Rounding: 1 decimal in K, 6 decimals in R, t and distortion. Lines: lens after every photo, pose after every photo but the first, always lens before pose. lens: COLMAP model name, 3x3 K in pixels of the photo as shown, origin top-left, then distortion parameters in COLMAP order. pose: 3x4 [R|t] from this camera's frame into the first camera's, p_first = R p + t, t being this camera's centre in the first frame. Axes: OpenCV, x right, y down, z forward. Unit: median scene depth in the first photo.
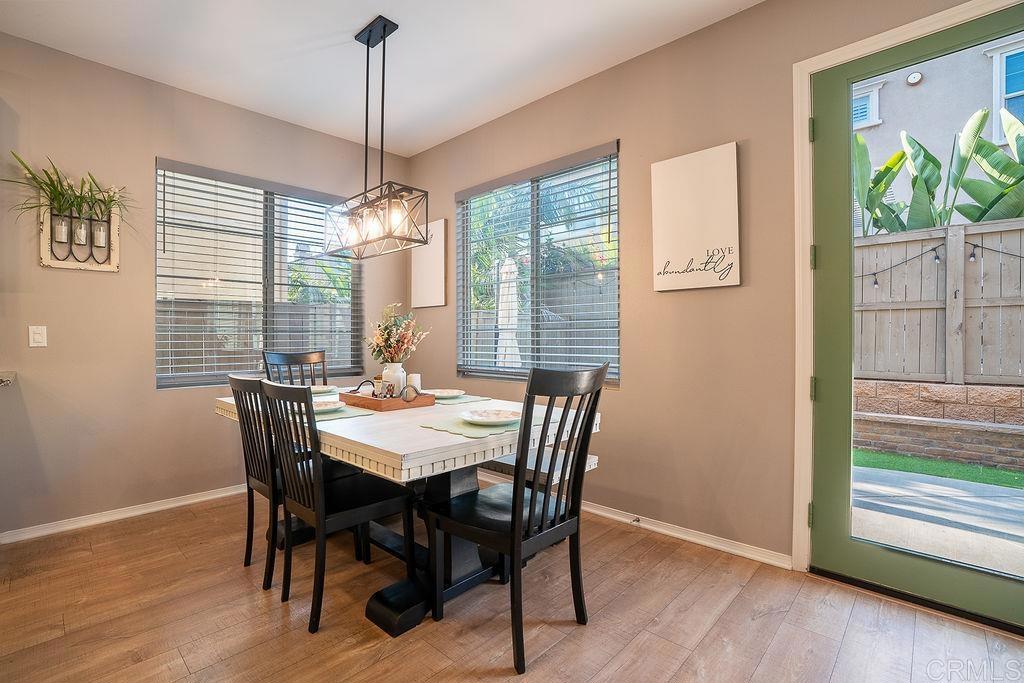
lens RADIAL K [[471.0, 0, 506.4], [0, 471.0, 341.8], [0, 0, 1]] dist [-0.071269, 0.028257]
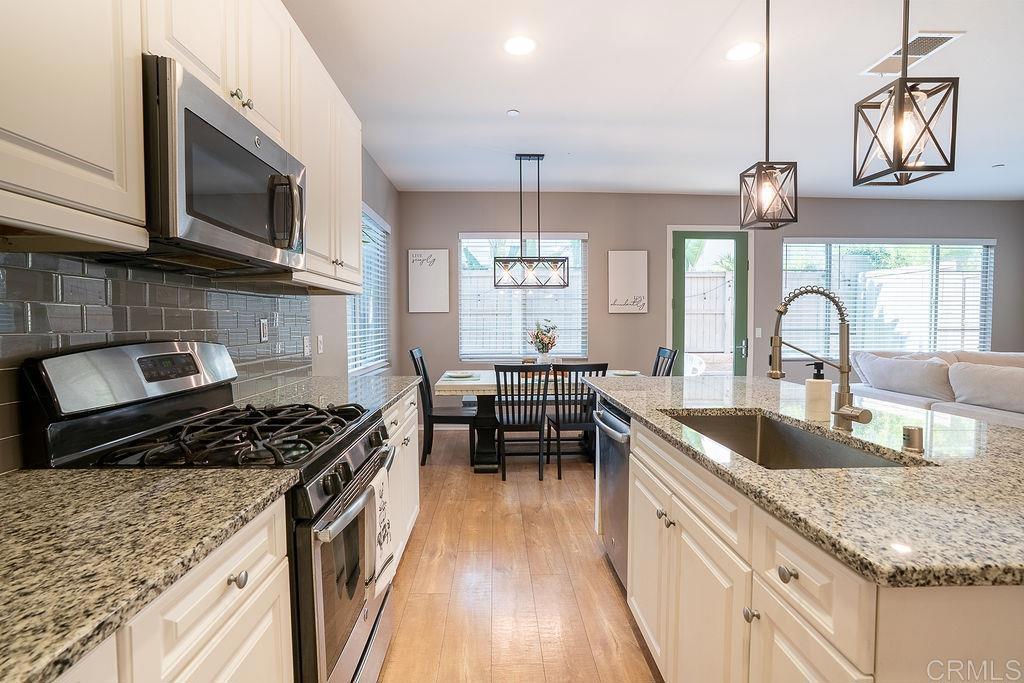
lens RADIAL K [[471.0, 0, 506.4], [0, 471.0, 341.8], [0, 0, 1]] dist [-0.071269, 0.028257]
pose [[0.707627, -0.028901, 0.705995, -1.520633], [0.008183, 0.999431, 0.032711, -0.053329], [-0.706539, -0.017370, 0.707461, -0.159671]]
